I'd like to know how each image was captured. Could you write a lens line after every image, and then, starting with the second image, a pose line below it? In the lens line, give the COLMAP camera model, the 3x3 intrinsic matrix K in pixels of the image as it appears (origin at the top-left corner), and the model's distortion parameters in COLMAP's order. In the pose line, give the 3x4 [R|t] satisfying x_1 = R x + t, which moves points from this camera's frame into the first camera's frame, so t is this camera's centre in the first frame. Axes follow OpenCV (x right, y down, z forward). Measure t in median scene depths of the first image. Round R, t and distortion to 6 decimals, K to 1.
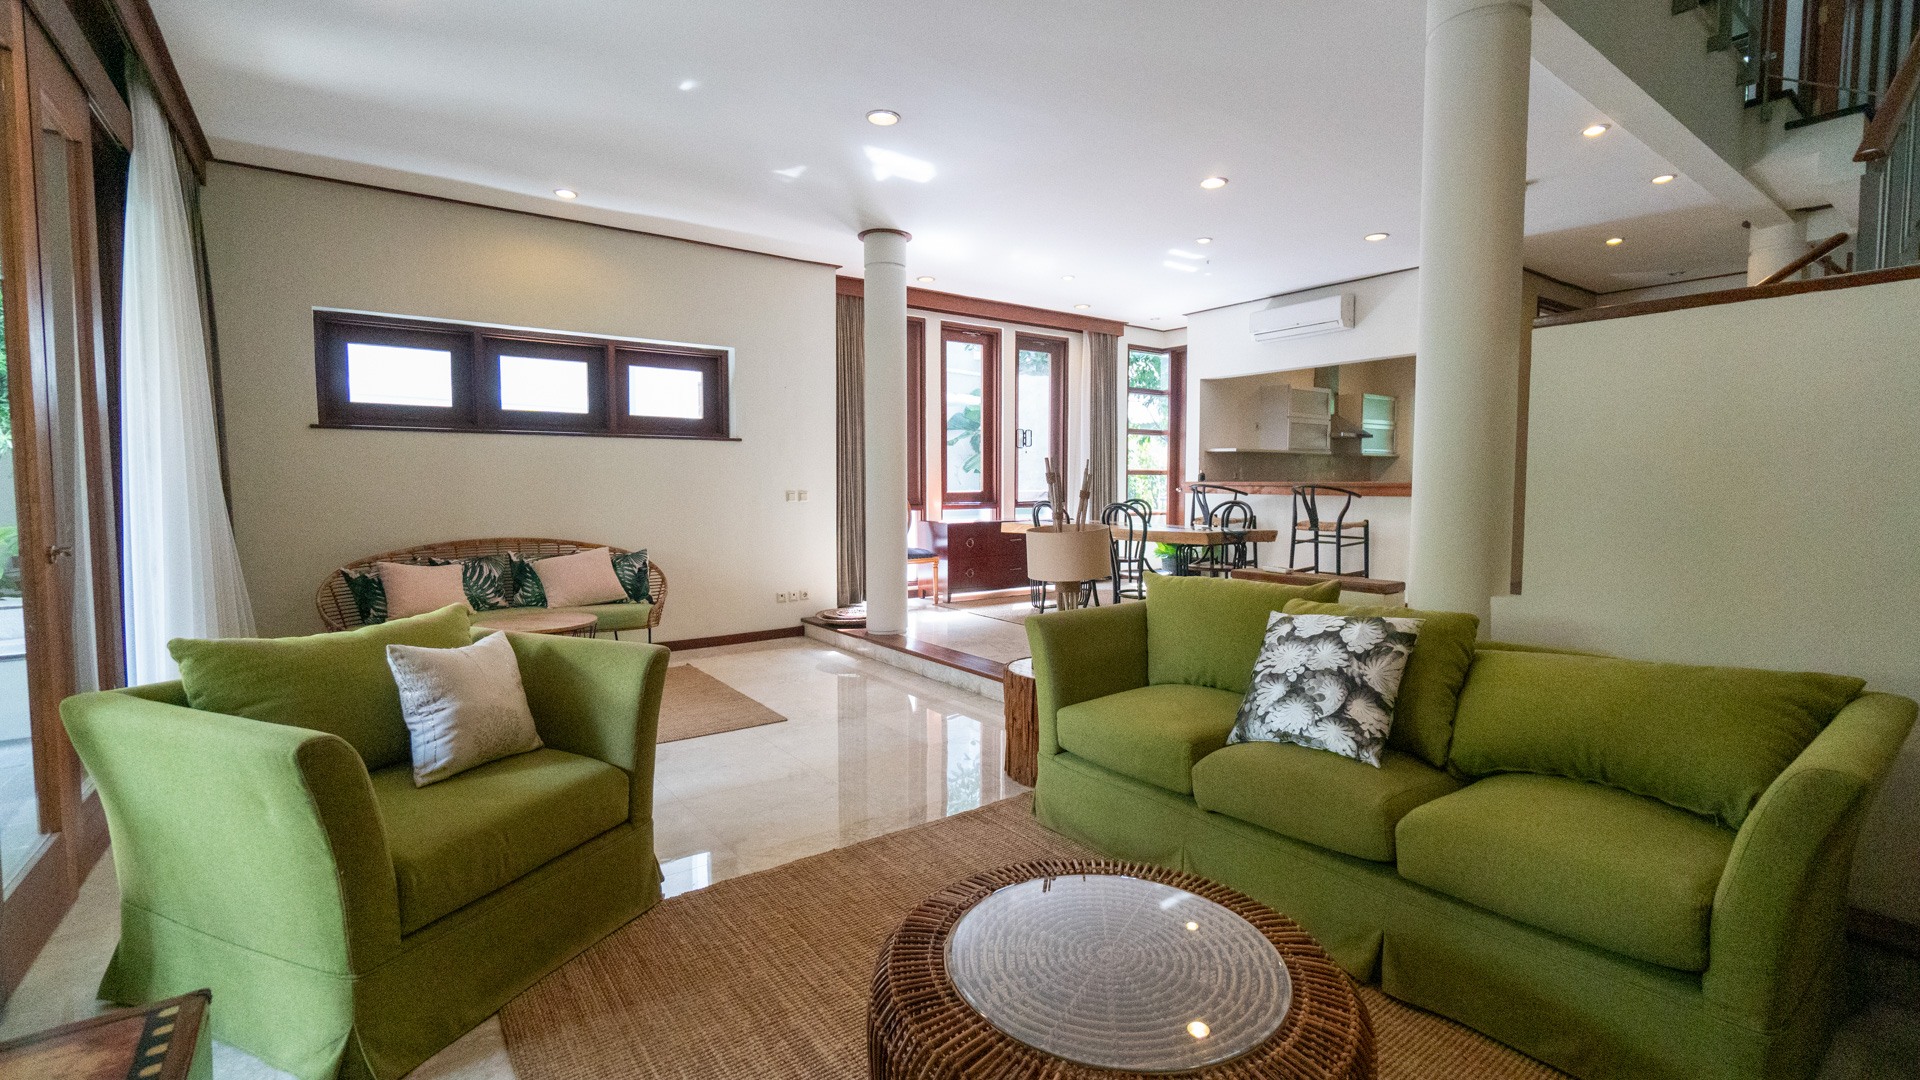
lens RADIAL K [[828.4, 0, 952.2], [0, 828.4, 534.3], [0, 0, 1]] dist [-0.003972, 0.001020]
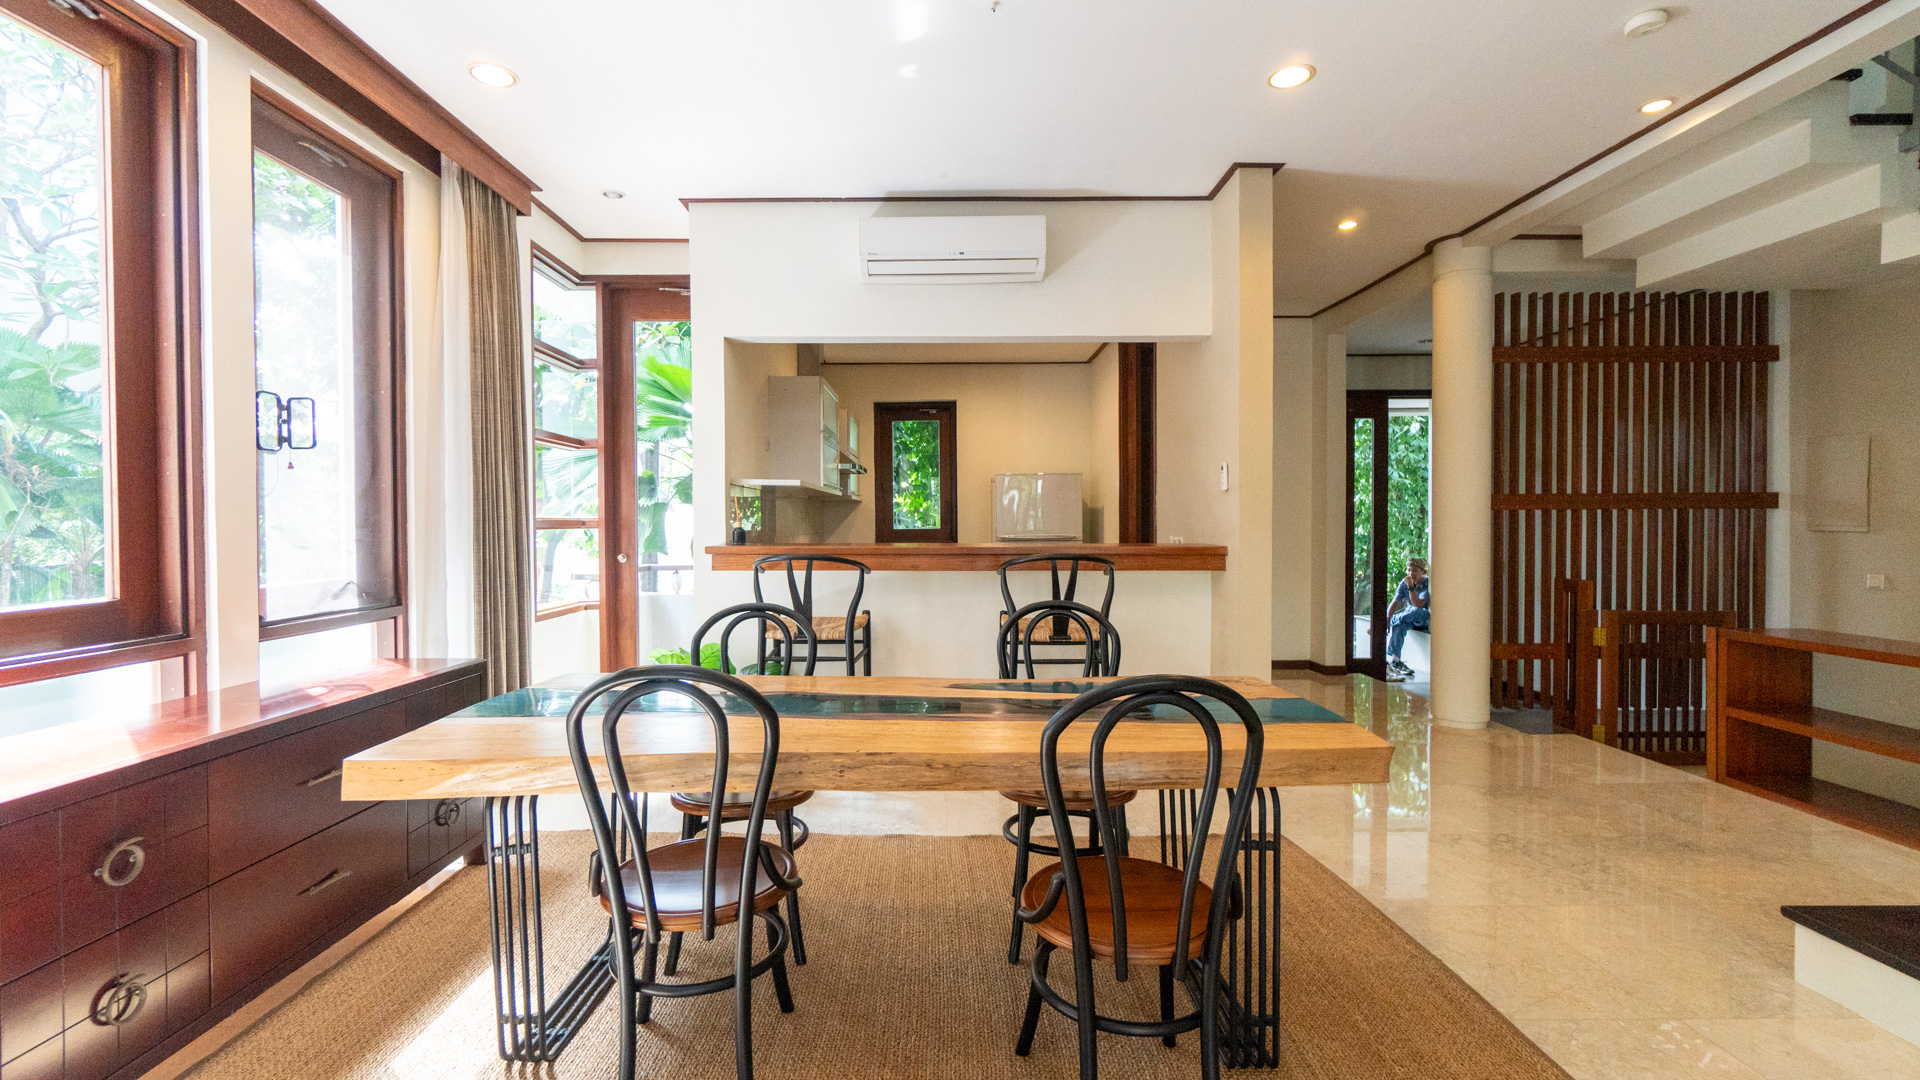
lens RADIAL K [[828.4, 0, 950.6], [0, 828.4, 535.2], [0, 0, 1]] dist [-0.003972, 0.001020]
pose [[0.581133, -0.013650, 0.813694, -0.027734], [0.053421, 0.998343, -0.021405, -0.056661], [-0.812053, 0.055907, 0.580899, 0.670879]]
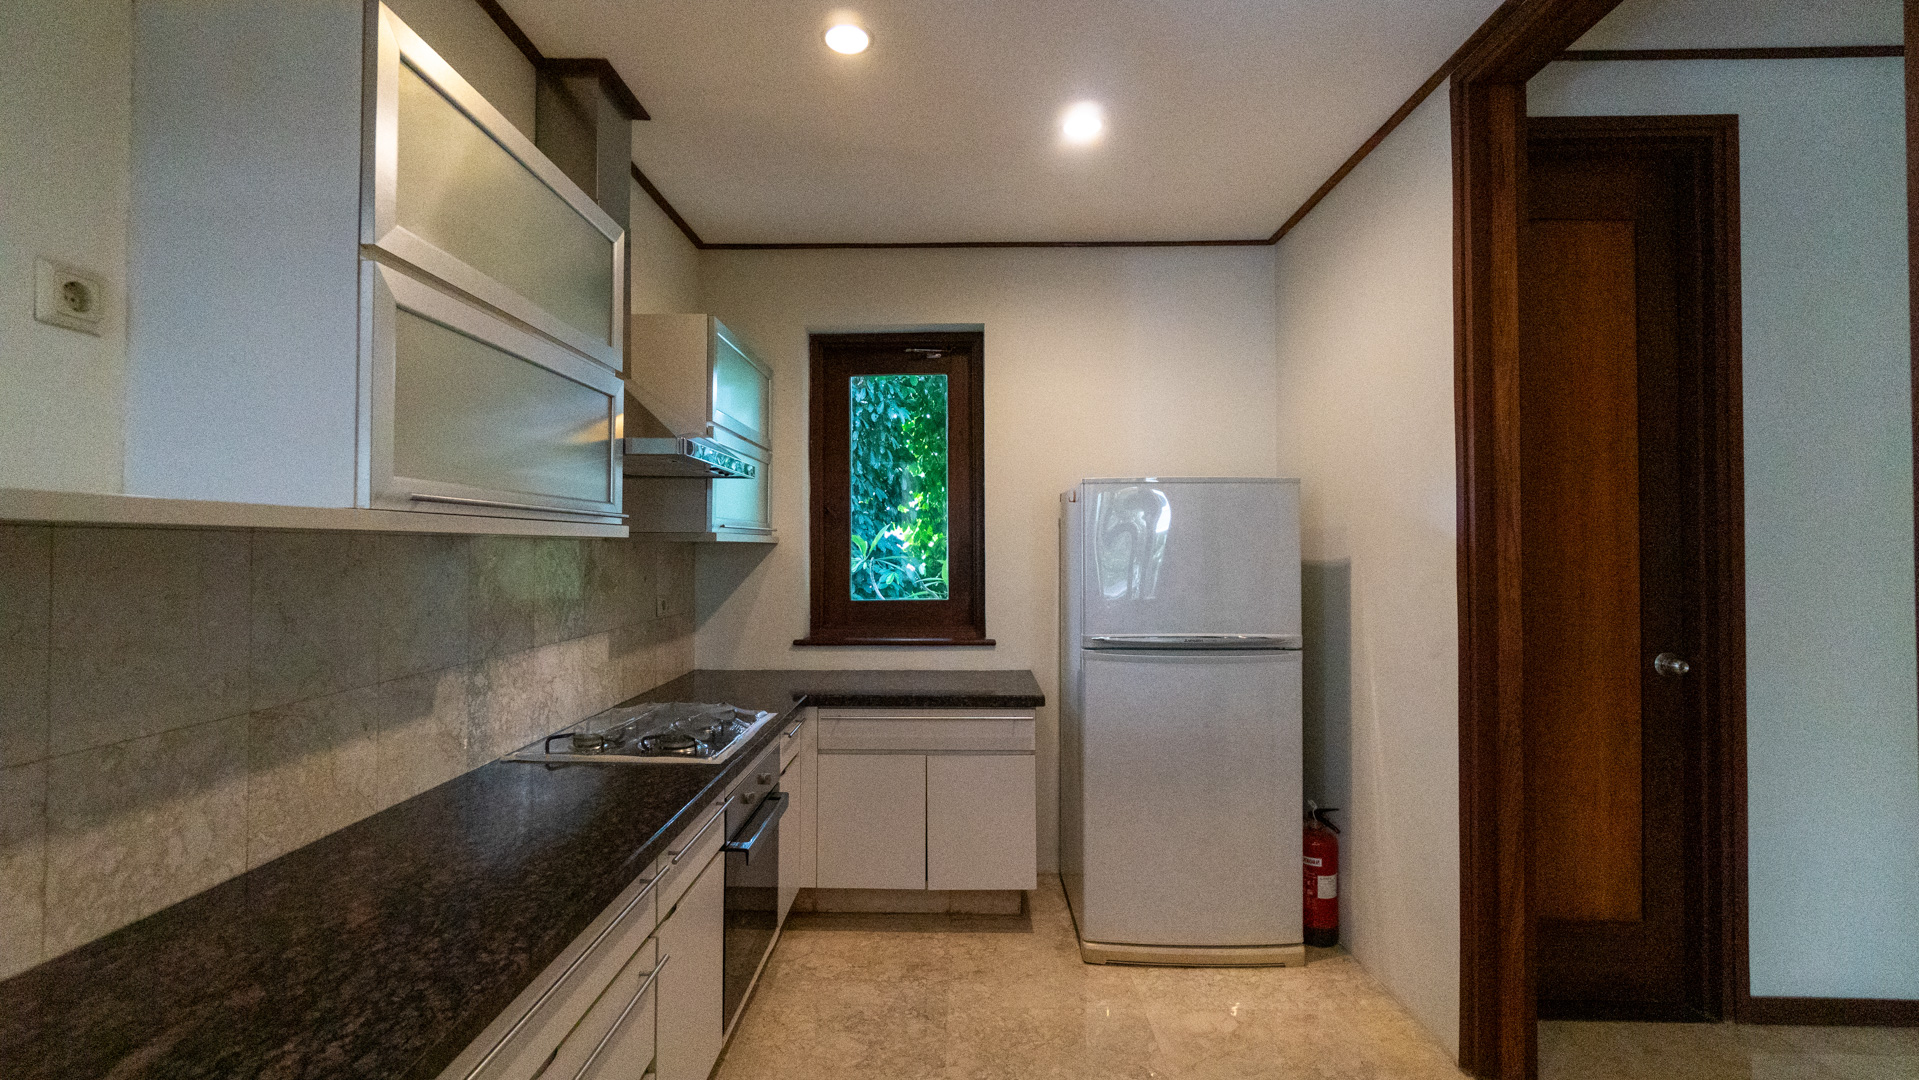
lens RADIAL K [[828.0, 0, 957.2], [0, 828.0, 540.7], [0, 0, 1]] dist [-0.003972, 0.001020]
pose [[0.595579, 0.010742, 0.803225, 0.407810], [0.046742, 0.997753, -0.048002, -0.098670], [-0.801936, 0.066133, 0.593739, 0.978624]]
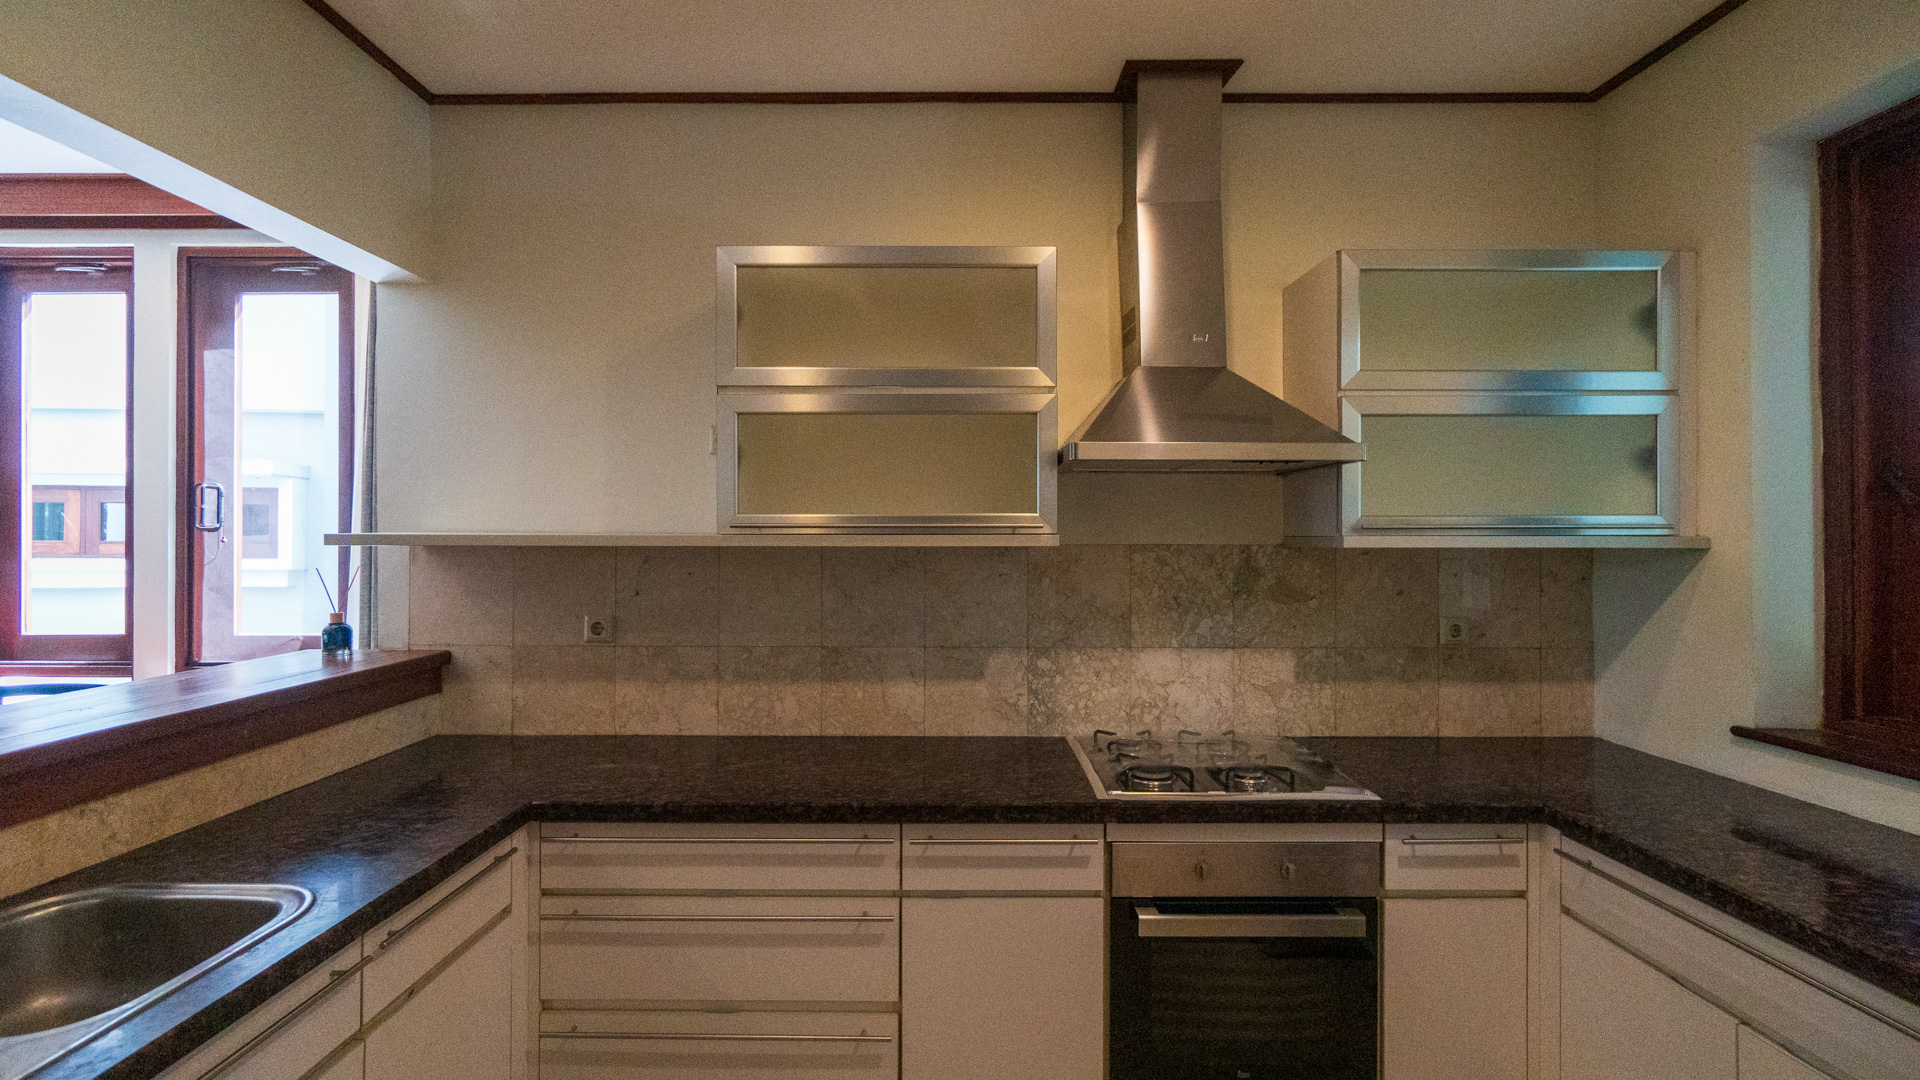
lens RADIAL K [[828.4, 0, 959.4], [0, 828.4, 535.1], [0, 0, 1]] dist [-0.003972, 0.001020]
pose [[0.807447, 0.002192, -0.589936, 0.682541], [-0.040189, 0.997874, -0.051299, -0.105470], [0.588570, 0.065130, 0.805819, 0.983083]]
